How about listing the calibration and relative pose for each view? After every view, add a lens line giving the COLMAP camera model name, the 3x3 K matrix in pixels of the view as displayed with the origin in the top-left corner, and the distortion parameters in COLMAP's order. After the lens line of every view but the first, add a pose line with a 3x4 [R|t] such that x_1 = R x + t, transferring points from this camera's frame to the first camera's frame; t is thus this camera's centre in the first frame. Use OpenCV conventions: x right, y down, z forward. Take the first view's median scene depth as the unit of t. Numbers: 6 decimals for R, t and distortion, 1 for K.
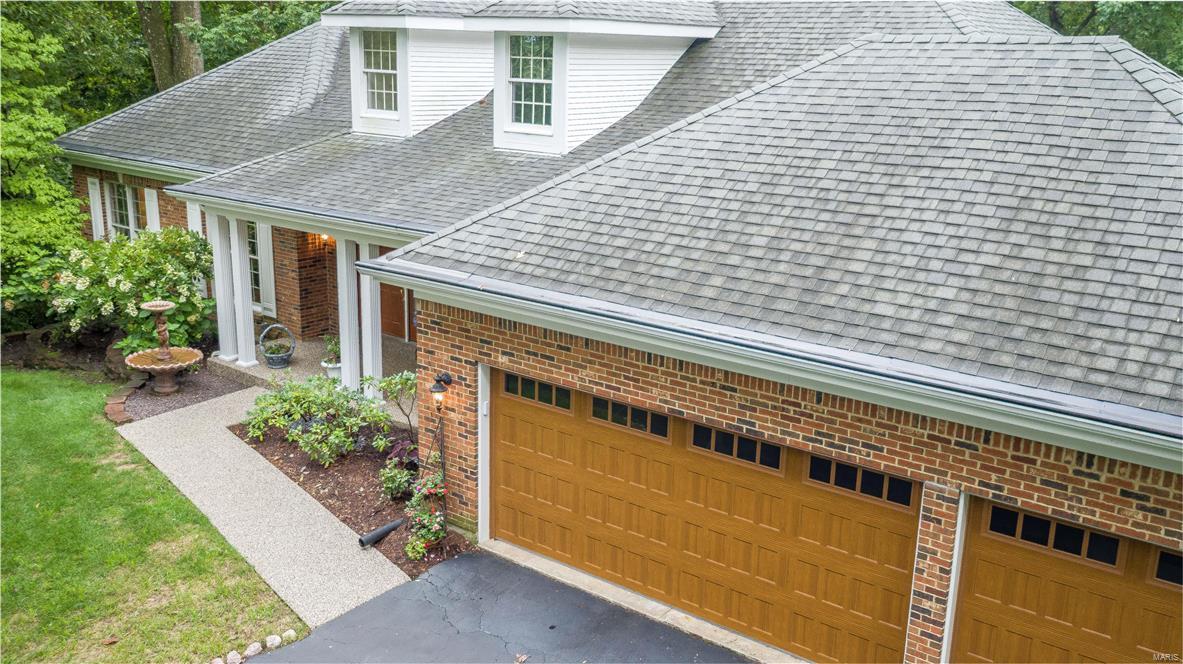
lens RADIAL K [[1049.7, 0, 591.5], [0, 1049.7, 332.0], [0, 0, 1]] dist [0.042982, -0.005331]
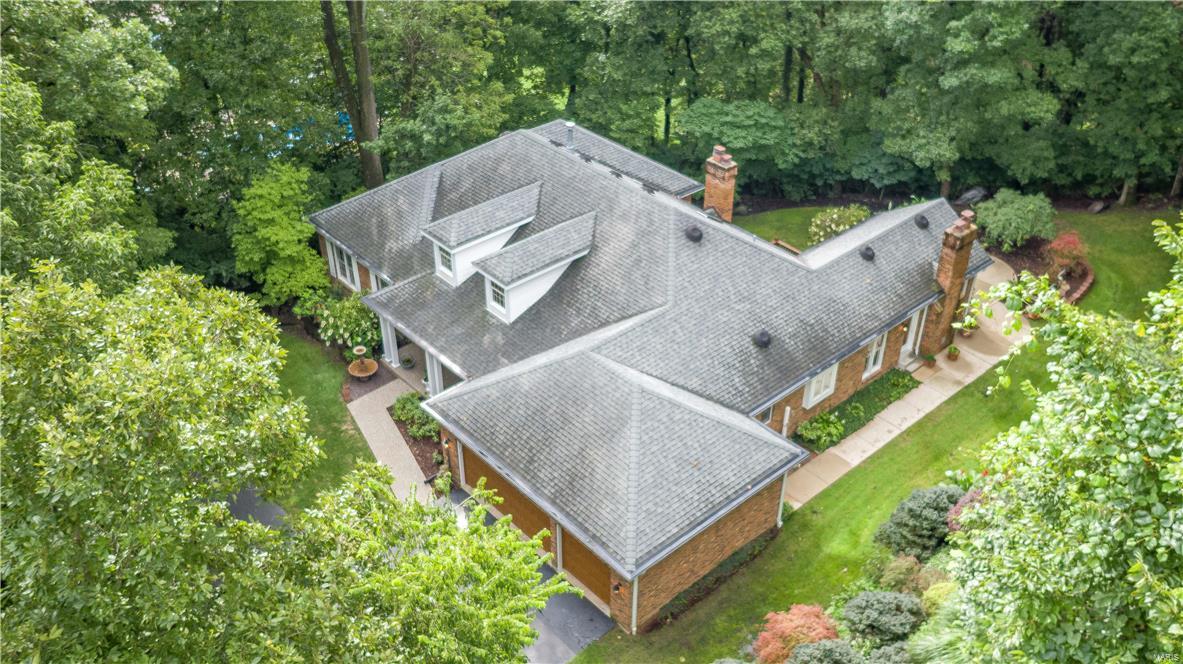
lens RADIAL K [[1049.7, 0, 591.5], [0, 1049.7, 332.0], [0, 0, 1]] dist [0.042982, -0.005331]
pose [[0.982958, 0.087500, -0.161669, 0.571361], [-0.027292, 0.939170, 0.342368, -1.011208], [0.181791, -0.332121, 0.925553, -1.286550]]
